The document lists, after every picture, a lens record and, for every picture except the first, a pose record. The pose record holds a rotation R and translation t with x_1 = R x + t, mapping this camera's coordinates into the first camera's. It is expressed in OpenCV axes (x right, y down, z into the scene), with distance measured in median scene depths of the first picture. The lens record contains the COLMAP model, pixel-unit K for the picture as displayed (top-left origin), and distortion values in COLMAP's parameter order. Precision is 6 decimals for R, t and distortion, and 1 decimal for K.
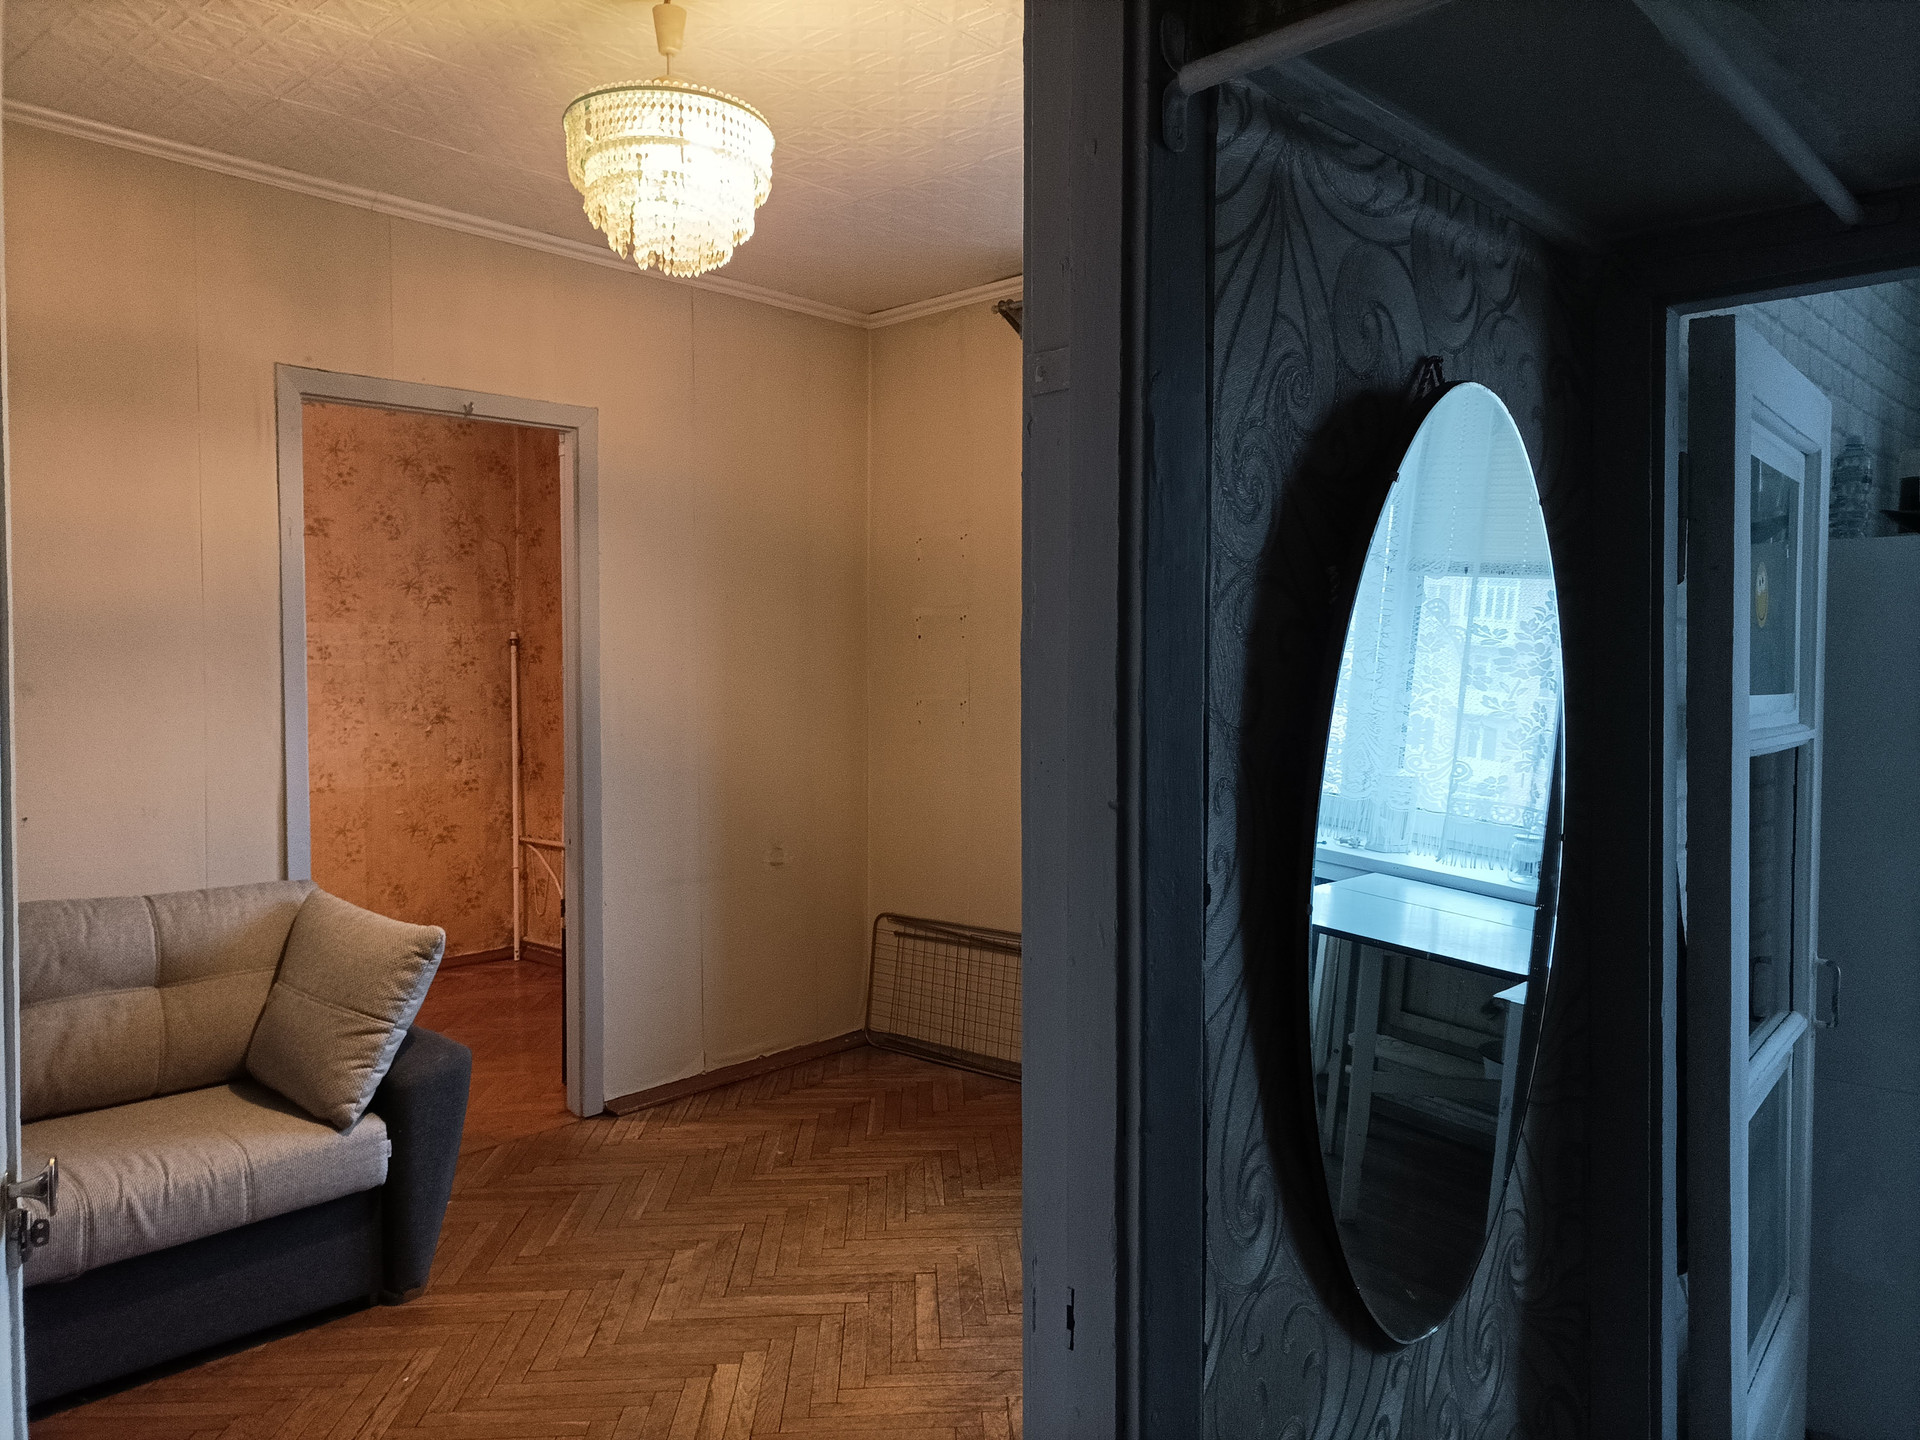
lens RADIAL K [[1419.0, 0, 960.0], [0, 1419.0, 720.0], [0, 0, 1]] dist [0.038116, -0.039289]
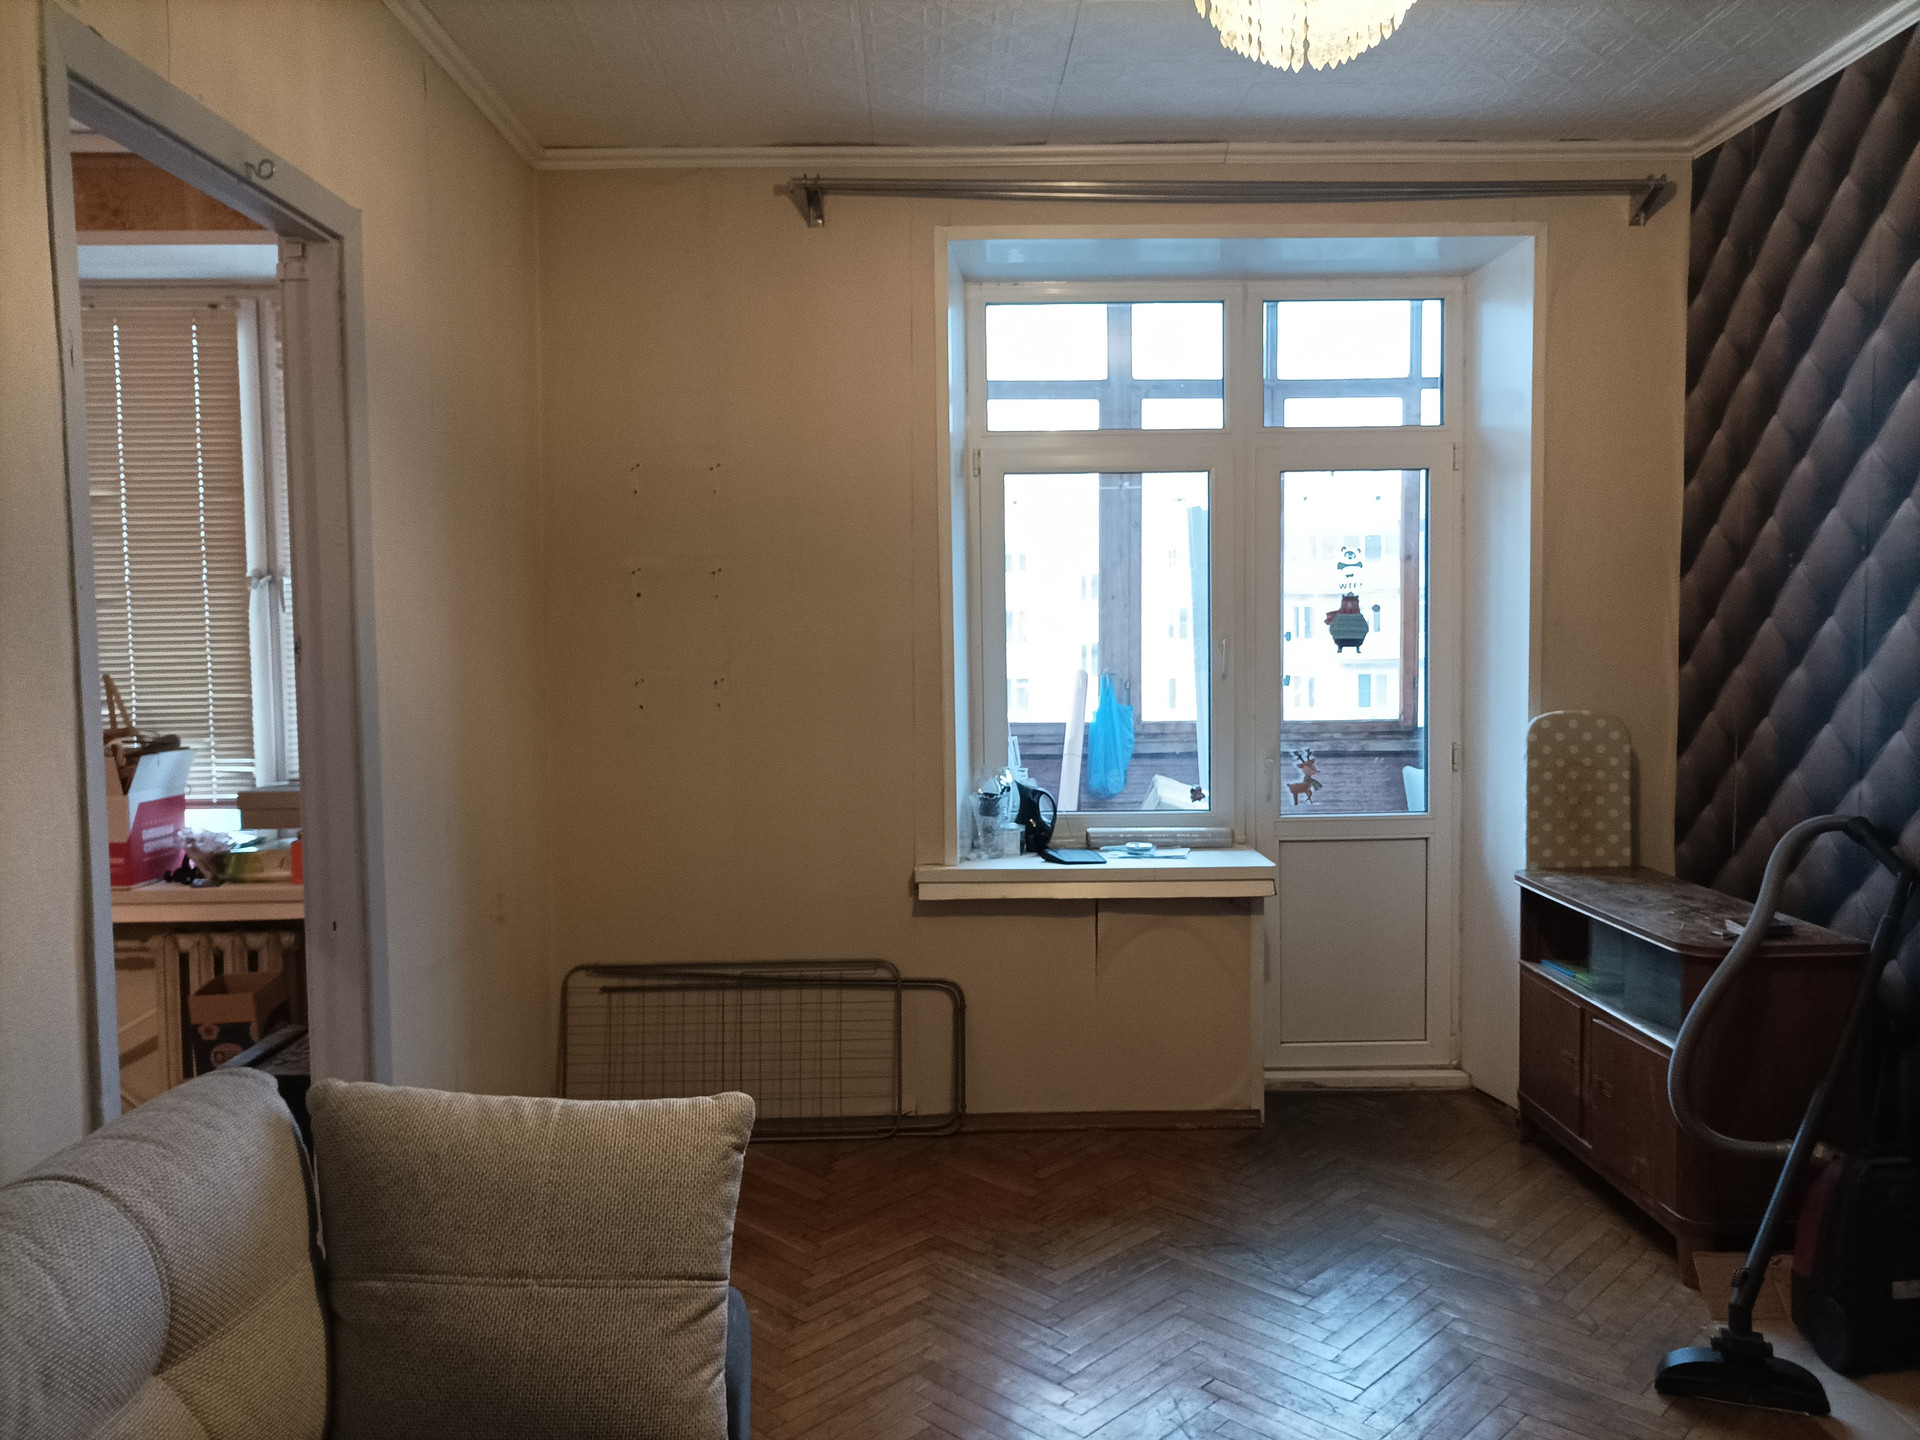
lens RADIAL K [[1431.9, 0, 960.6], [0, 1431.9, 730.1], [0, 0, 1]] dist [0.021106, -0.011715]
pose [[0.726741, -0.048553, 0.685194, -0.513654], [0.026697, 0.998742, 0.042454, -0.017292], [-0.686393, -0.012560, 0.727123, 0.387706]]
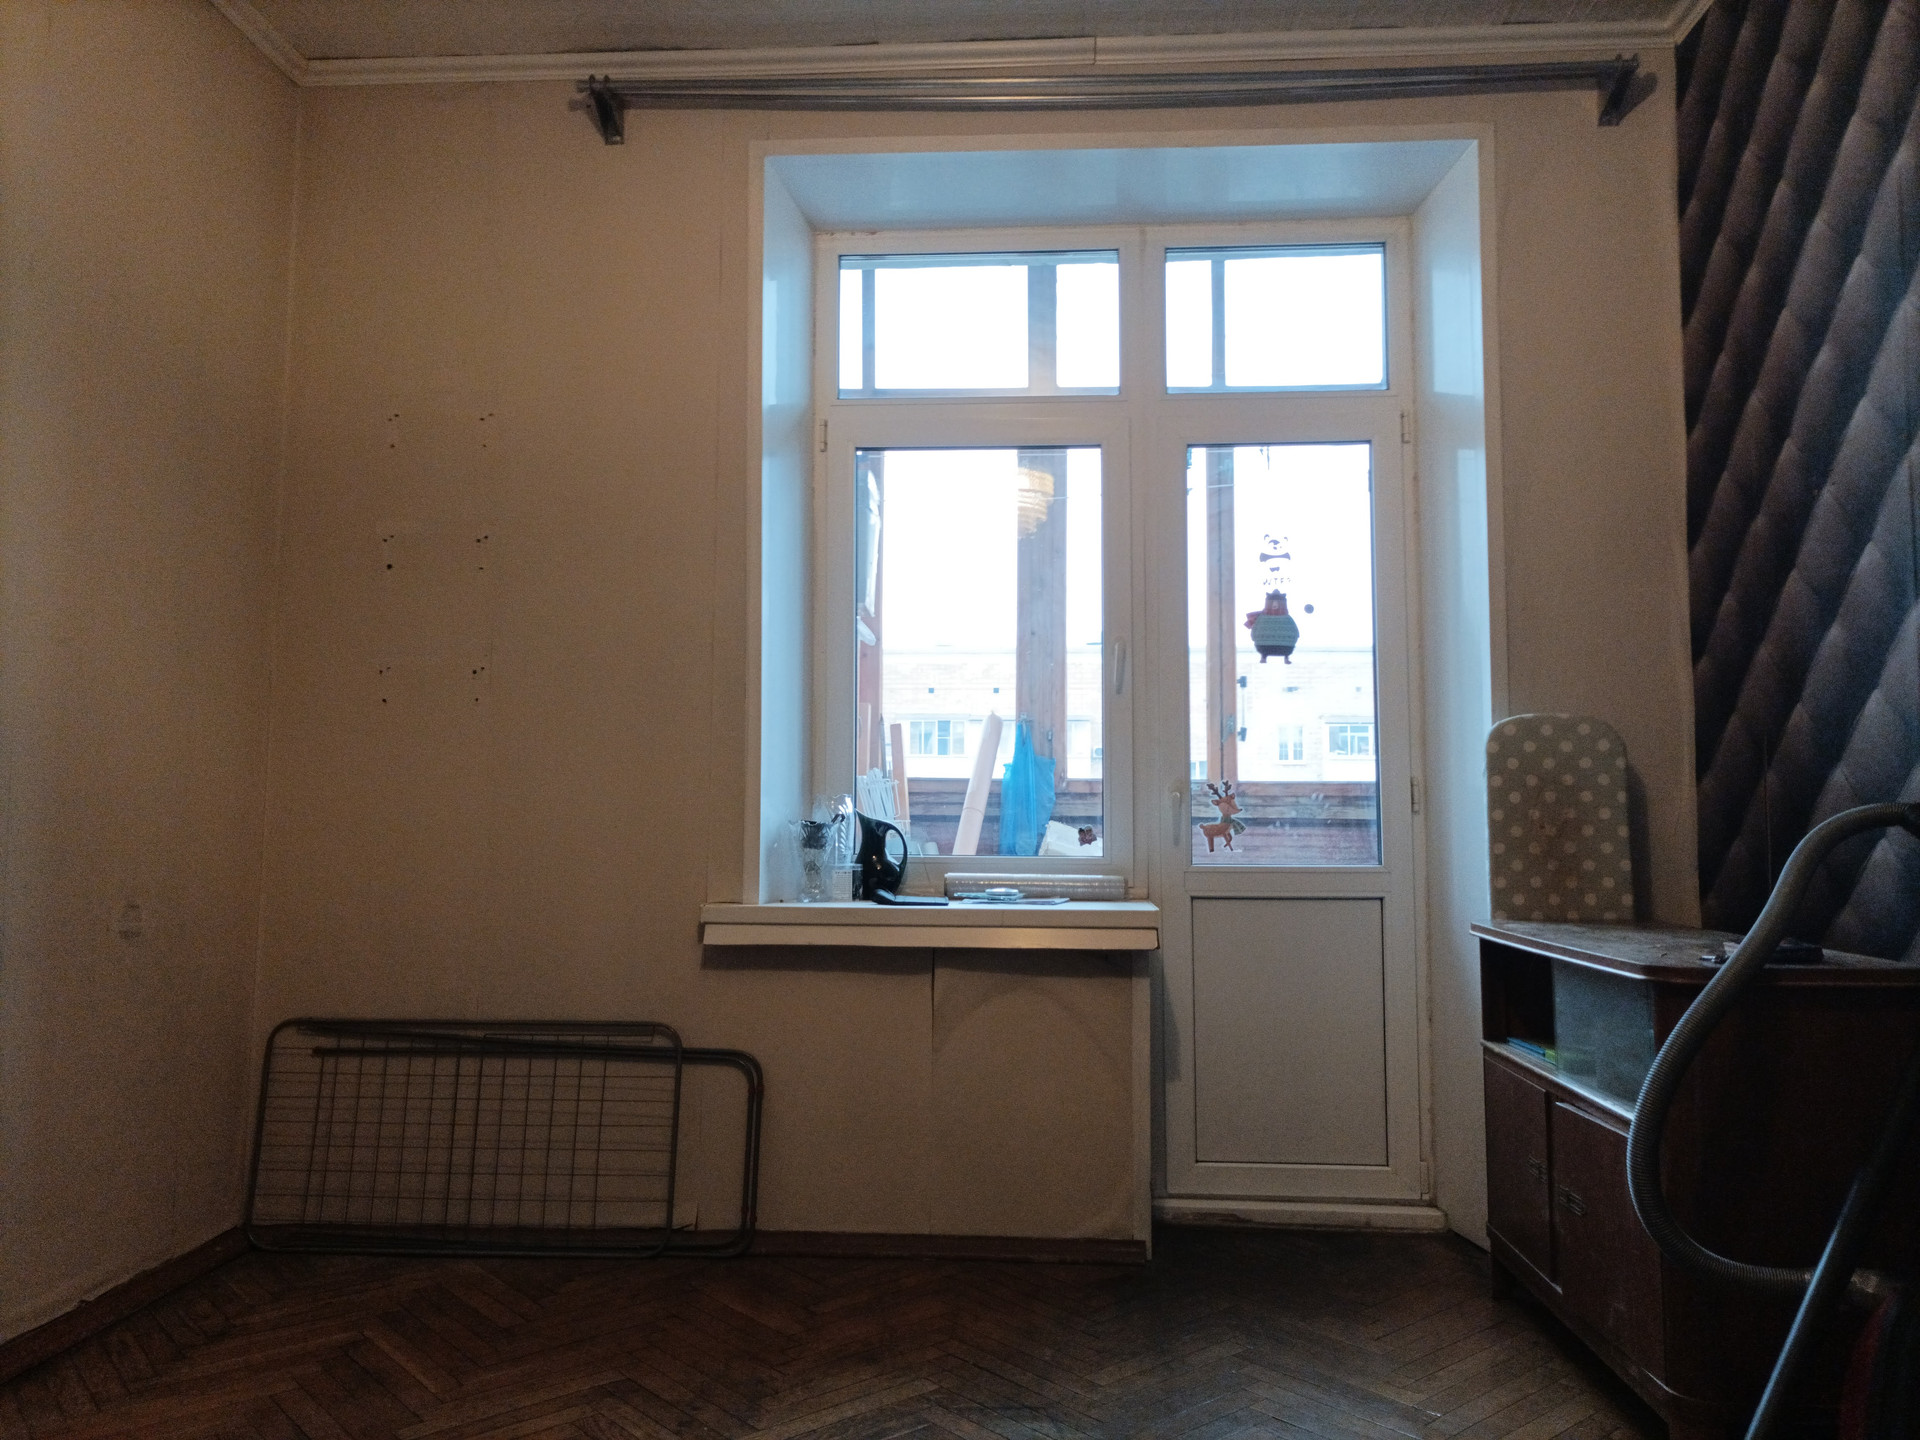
lens RADIAL K [[1419.4, 0, 957.6], [0, 1419.4, 722.6], [0, 0, 1]] dist [0.043989, -0.030649]
pose [[0.782349, 0.055766, 0.620338, -0.264282], [0.008698, 0.994908, -0.100408, 0.091085], [-0.622779, 0.083949, 0.777881, 0.420598]]
